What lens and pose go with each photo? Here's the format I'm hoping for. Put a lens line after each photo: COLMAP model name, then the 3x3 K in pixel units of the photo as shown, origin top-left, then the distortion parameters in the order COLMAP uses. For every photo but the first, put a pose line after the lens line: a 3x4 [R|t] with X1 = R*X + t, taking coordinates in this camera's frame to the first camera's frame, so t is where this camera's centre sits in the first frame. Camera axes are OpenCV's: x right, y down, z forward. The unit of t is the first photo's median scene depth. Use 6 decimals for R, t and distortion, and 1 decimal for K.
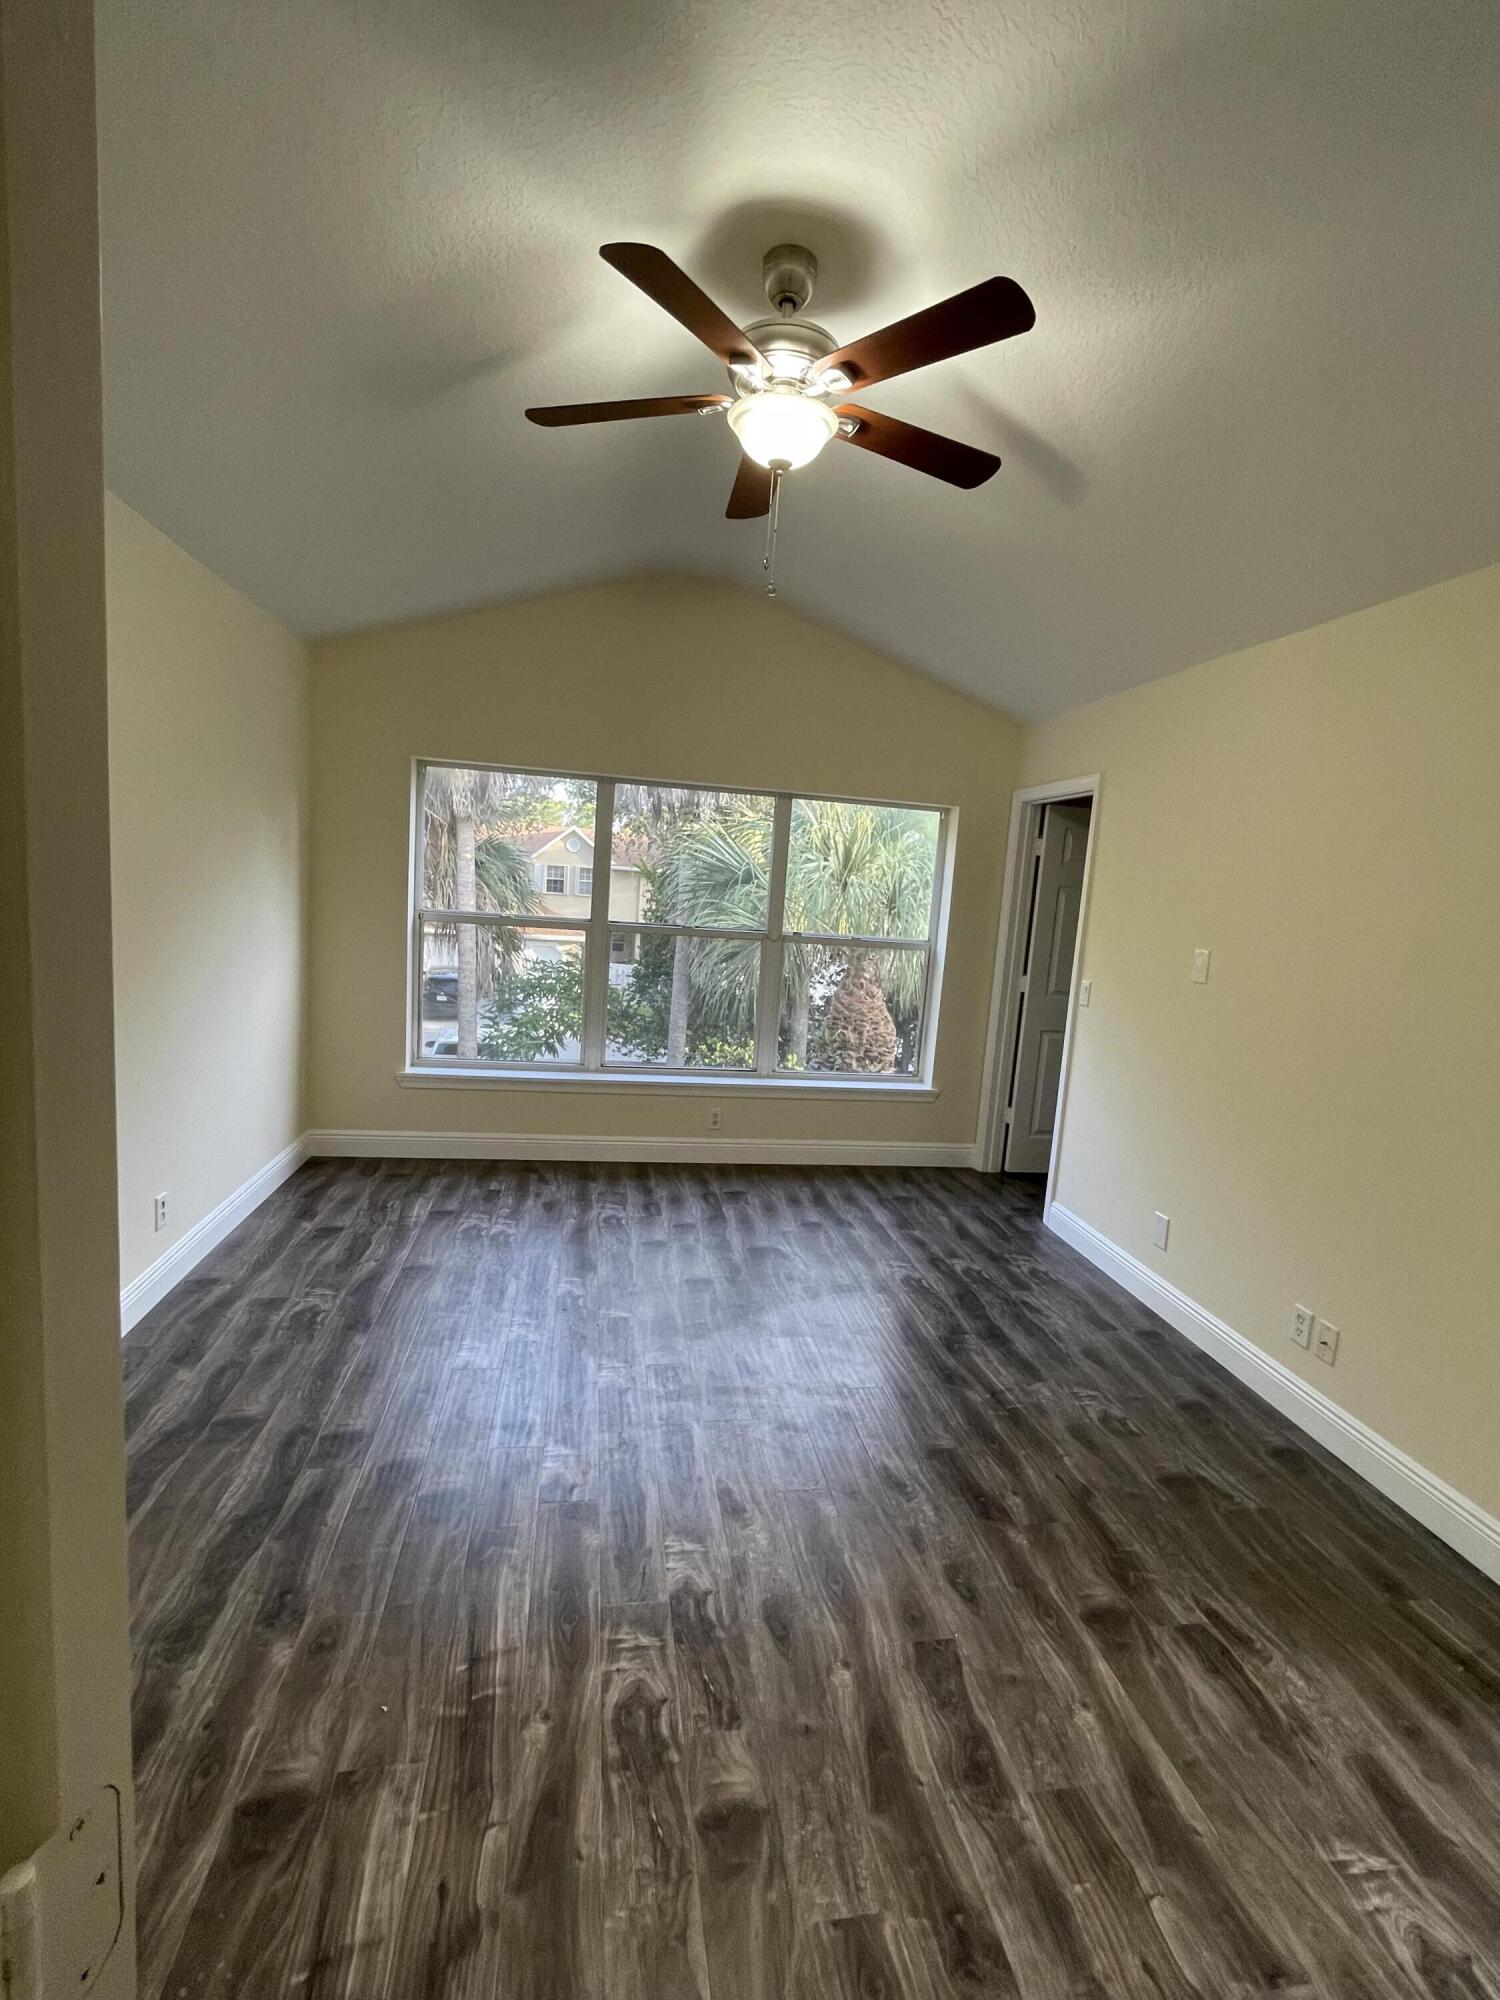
lens RADIAL K [[878.5, 0, 754.7], [0, 878.5, 997.0], [0, 0, 1]] dist [0.000303, -0.000833]
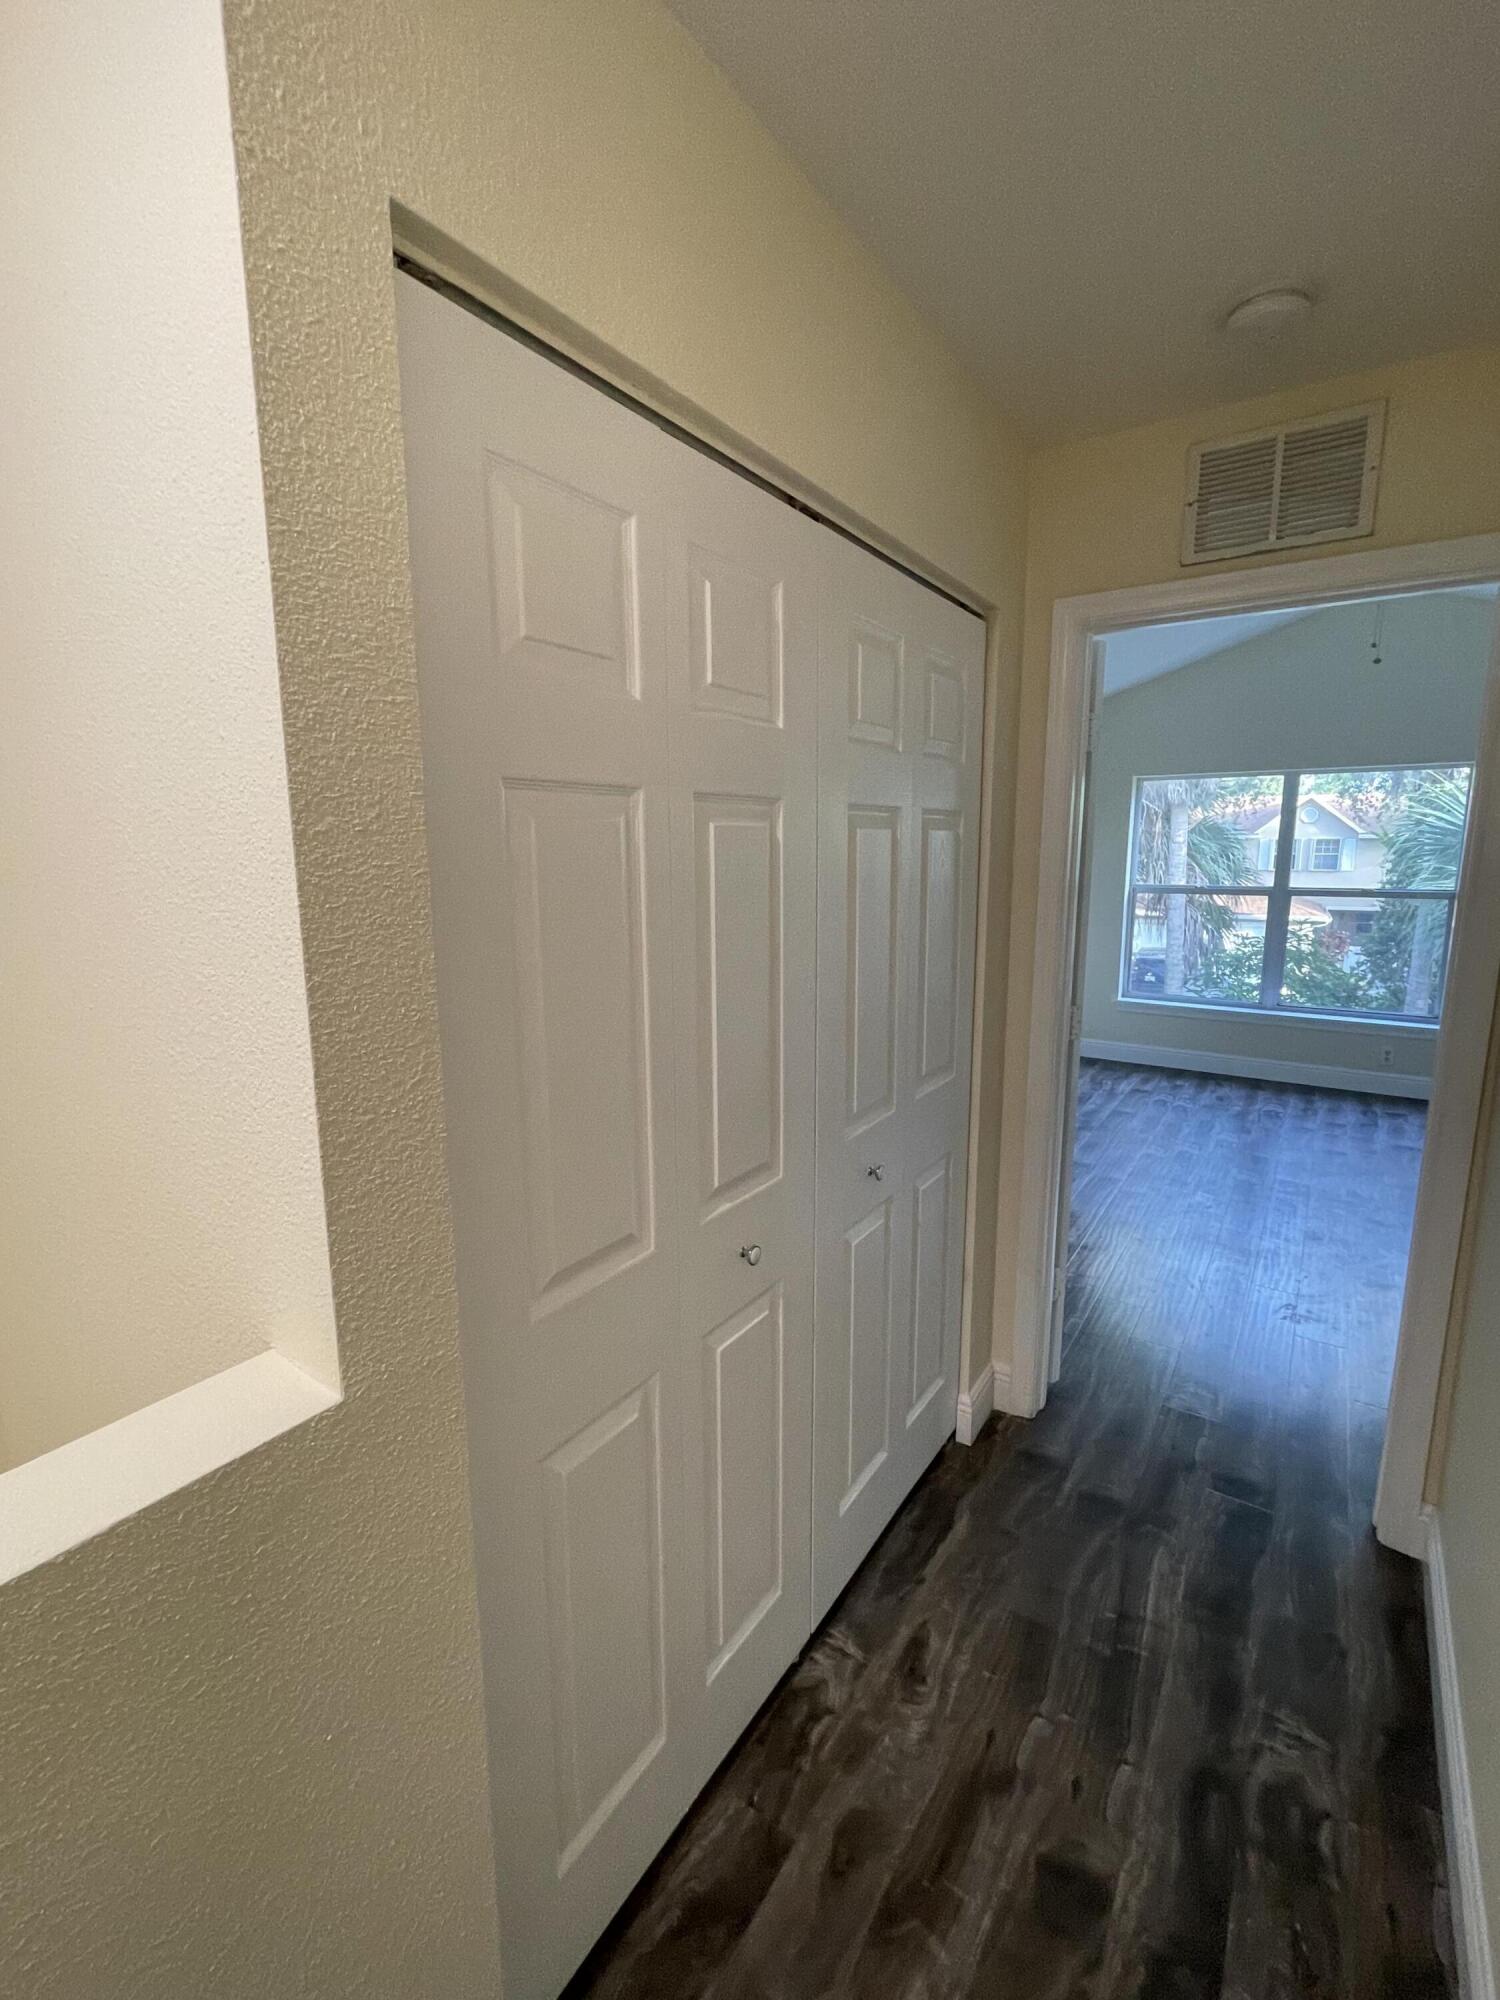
lens RADIAL K [[878.5, 0, 747.7], [0, 878.5, 1005.8], [0, 0, 1]] dist [0.000303, -0.000833]
pose [[0.715975, 0.049819, -0.696346, 0.194005], [-0.032273, 0.998746, 0.038271, 0.071055], [0.697380, -0.004928, 0.716685, -0.518722]]
